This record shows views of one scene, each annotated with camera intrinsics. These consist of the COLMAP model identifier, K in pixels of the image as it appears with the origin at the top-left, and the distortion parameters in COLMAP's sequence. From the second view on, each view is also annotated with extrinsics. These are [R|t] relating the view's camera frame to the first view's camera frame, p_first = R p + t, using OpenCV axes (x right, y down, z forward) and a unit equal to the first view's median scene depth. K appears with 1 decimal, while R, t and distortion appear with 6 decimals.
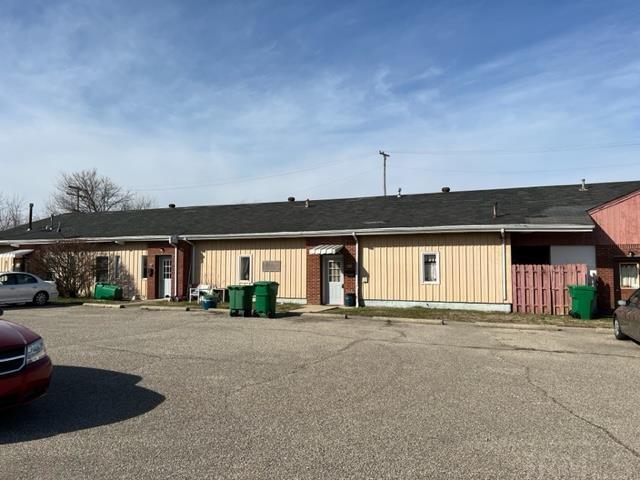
lens RADIAL K [[494.9, 0, 320.0], [0, 494.9, 240.0], [0, 0, 1]] dist [0.011193, -0.002611]
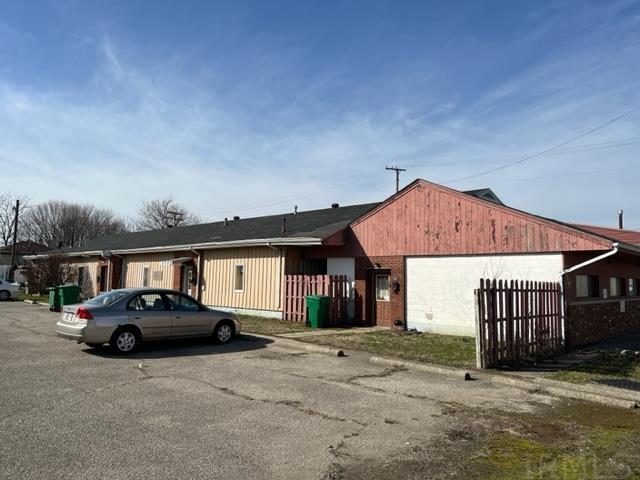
lens RADIAL K [[494.9, 0, 320.0], [0, 494.9, 240.0], [0, 0, 1]] dist [0.011193, -0.002611]
pose [[0.926872, -0.013225, -0.375144, 0.781660], [0.001147, 0.999474, -0.032400, 0.006830], [0.375376, 0.029601, 0.926400, 0.022879]]
